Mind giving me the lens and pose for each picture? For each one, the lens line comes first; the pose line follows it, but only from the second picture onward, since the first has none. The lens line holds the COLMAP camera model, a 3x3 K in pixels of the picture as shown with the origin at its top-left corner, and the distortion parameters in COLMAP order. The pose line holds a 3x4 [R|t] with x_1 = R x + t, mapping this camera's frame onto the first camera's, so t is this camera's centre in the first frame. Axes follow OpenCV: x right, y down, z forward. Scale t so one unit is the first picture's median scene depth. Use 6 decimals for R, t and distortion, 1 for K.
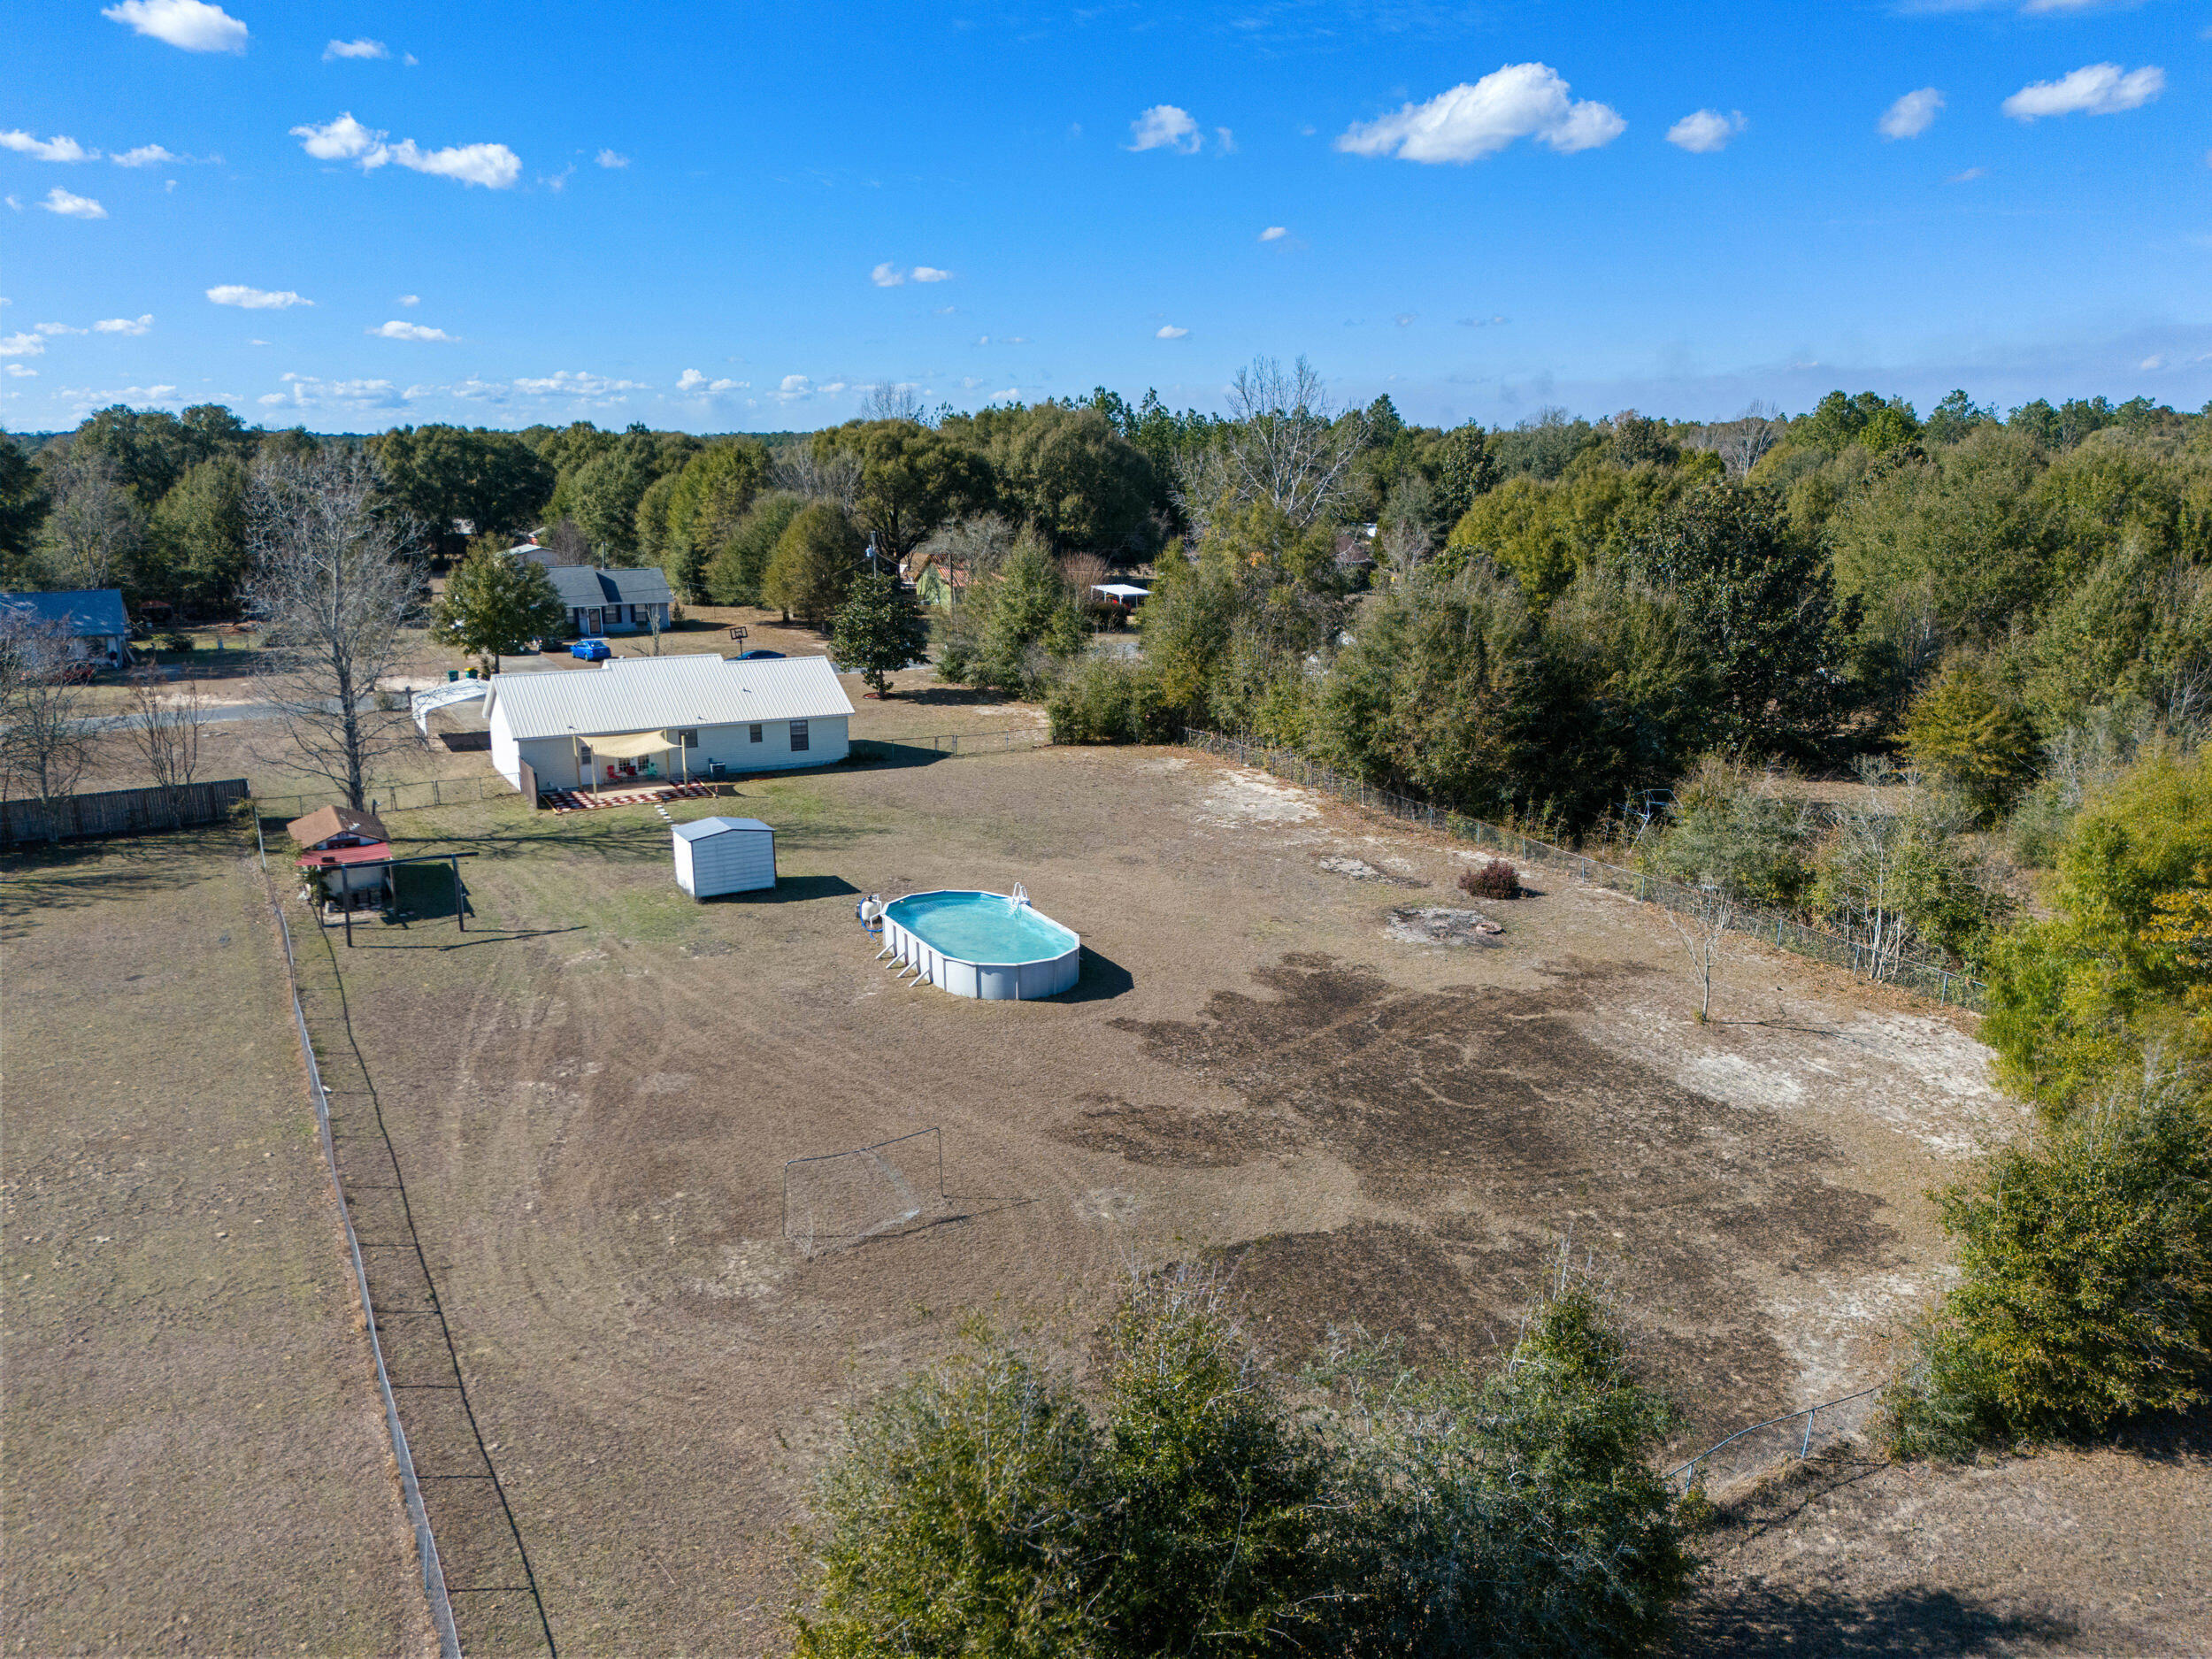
lens RADIAL K [[1821.5, 0, 1106.0], [0, 1821.5, 829.5], [0, 0, 1]] dist [0.118814, -0.001097]
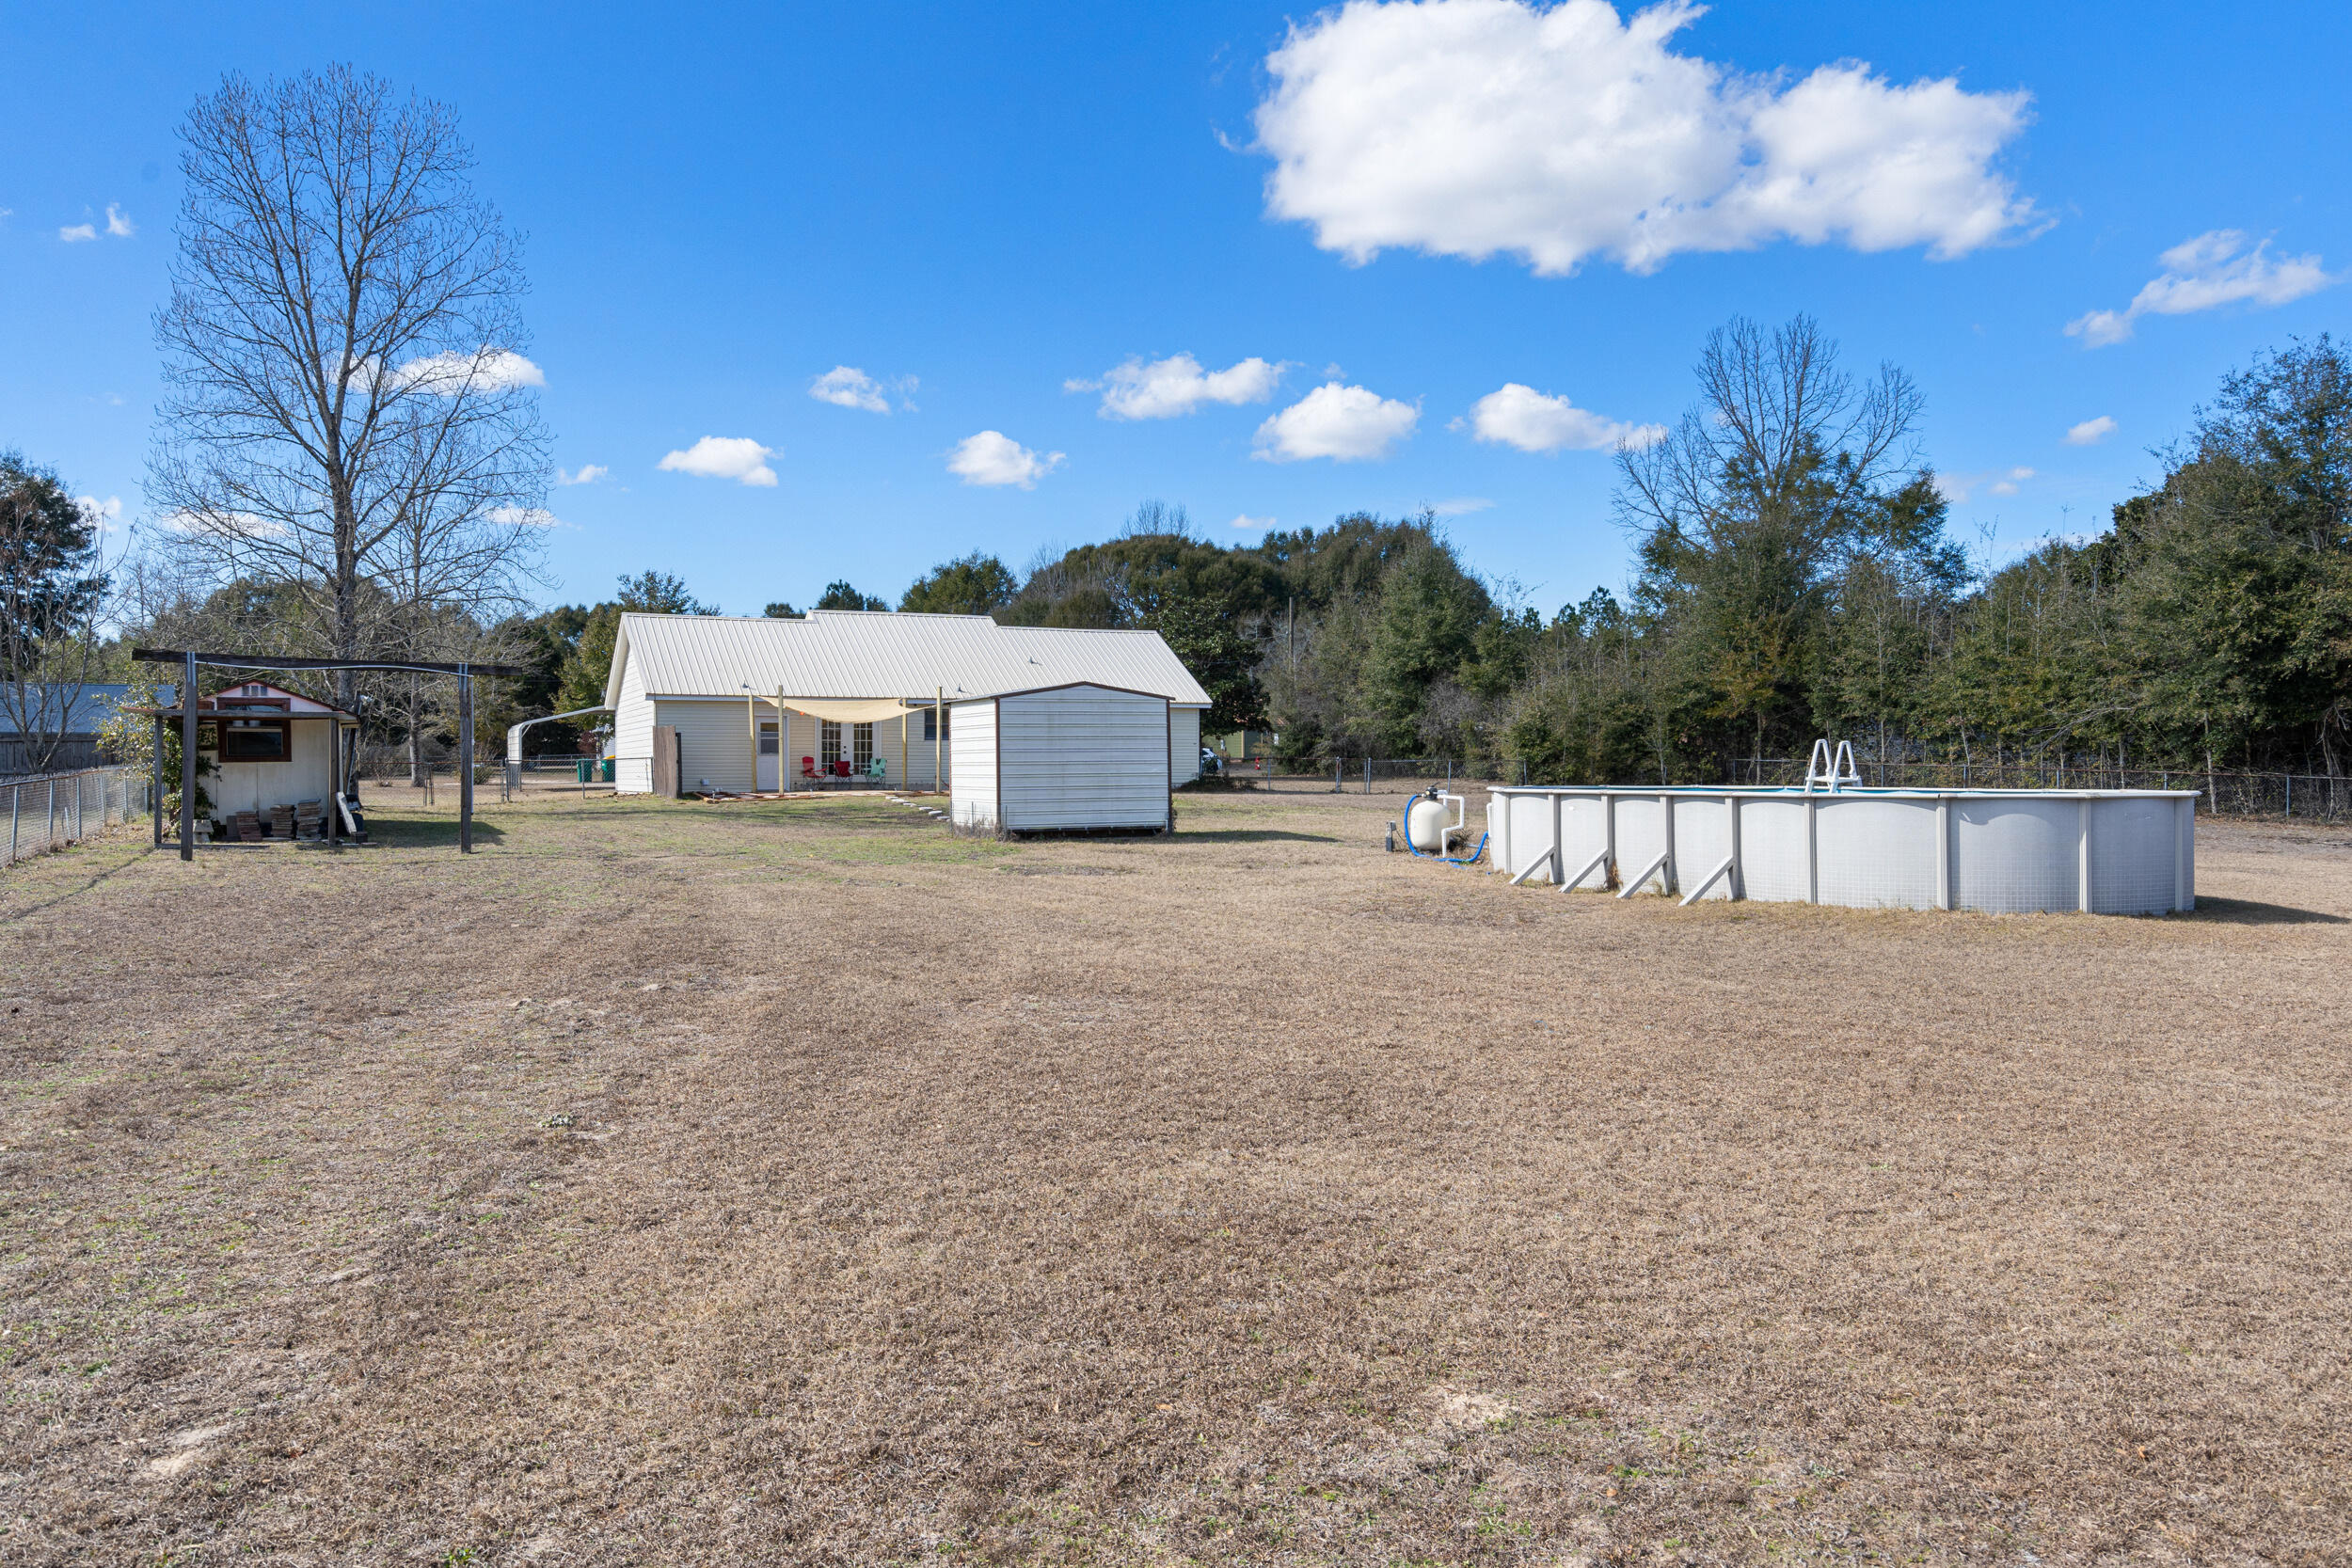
lens RADIAL K [[1996.3, 0, 1176.0], [0, 1996.3, 784.0], [0, 0, 1]] dist [-0.001790, -0.002871]
pose [[0.997473, 0.001558, -0.071030, -0.102107], [-0.014313, 0.983667, -0.179426, 0.076831], [0.069590, 0.179989, 0.981204, 0.366996]]
